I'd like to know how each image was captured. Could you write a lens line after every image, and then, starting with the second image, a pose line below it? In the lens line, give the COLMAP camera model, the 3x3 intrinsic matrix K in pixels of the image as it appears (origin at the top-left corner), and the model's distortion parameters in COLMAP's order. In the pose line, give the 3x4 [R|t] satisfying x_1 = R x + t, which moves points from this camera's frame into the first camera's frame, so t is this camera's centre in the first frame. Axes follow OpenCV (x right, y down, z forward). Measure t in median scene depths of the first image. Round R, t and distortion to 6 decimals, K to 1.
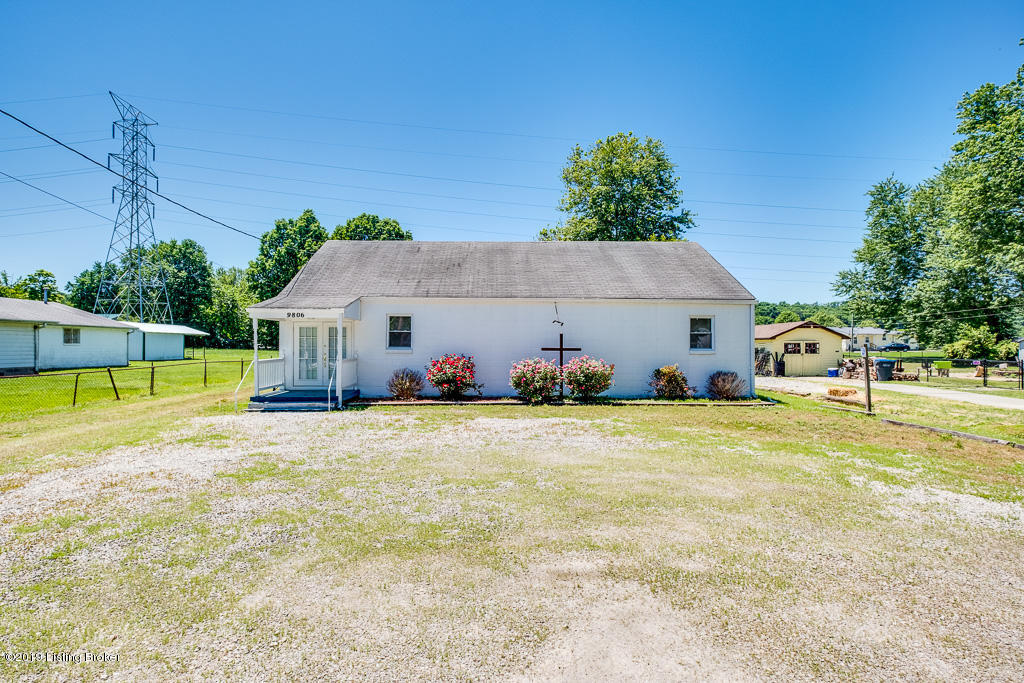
lens RADIAL K [[493.4, 0, 512.1], [0, 493.4, 343.6], [0, 0, 1]] dist [-0.002162, 0.000432]
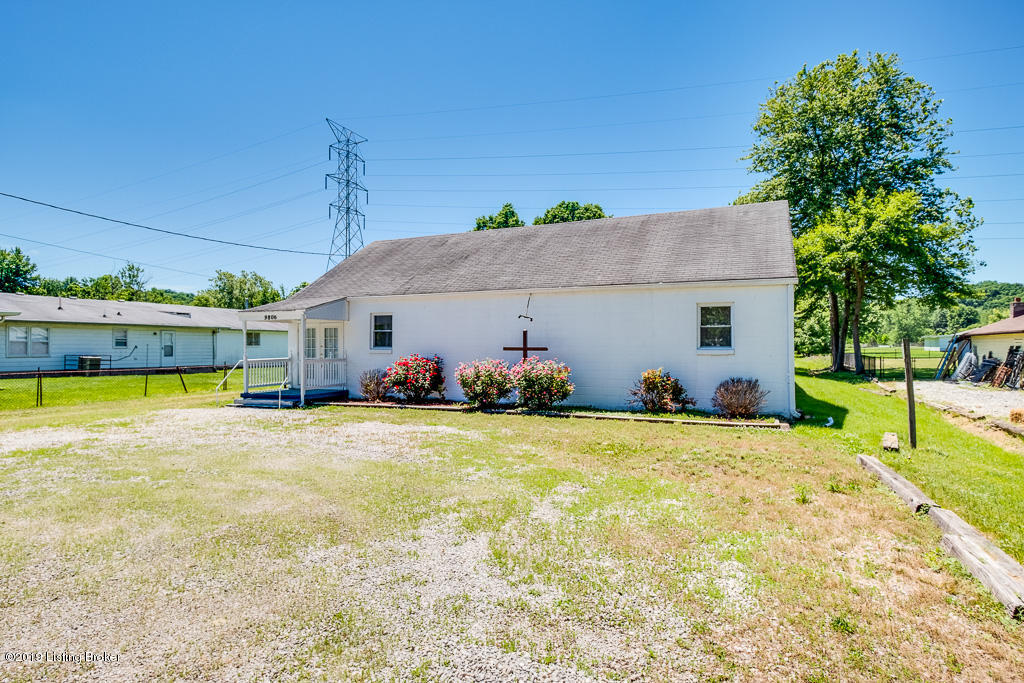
lens RADIAL K [[565.5, 0, 511.7], [0, 565.5, 341.3], [0, 0, 1]] dist [0.001323, 0.000344]
pose [[0.907758, -0.009308, -0.419390, 0.461504], [0.007524, 0.999954, -0.005908, 0.003888], [0.419426, 0.002207, 0.907787, 0.097270]]
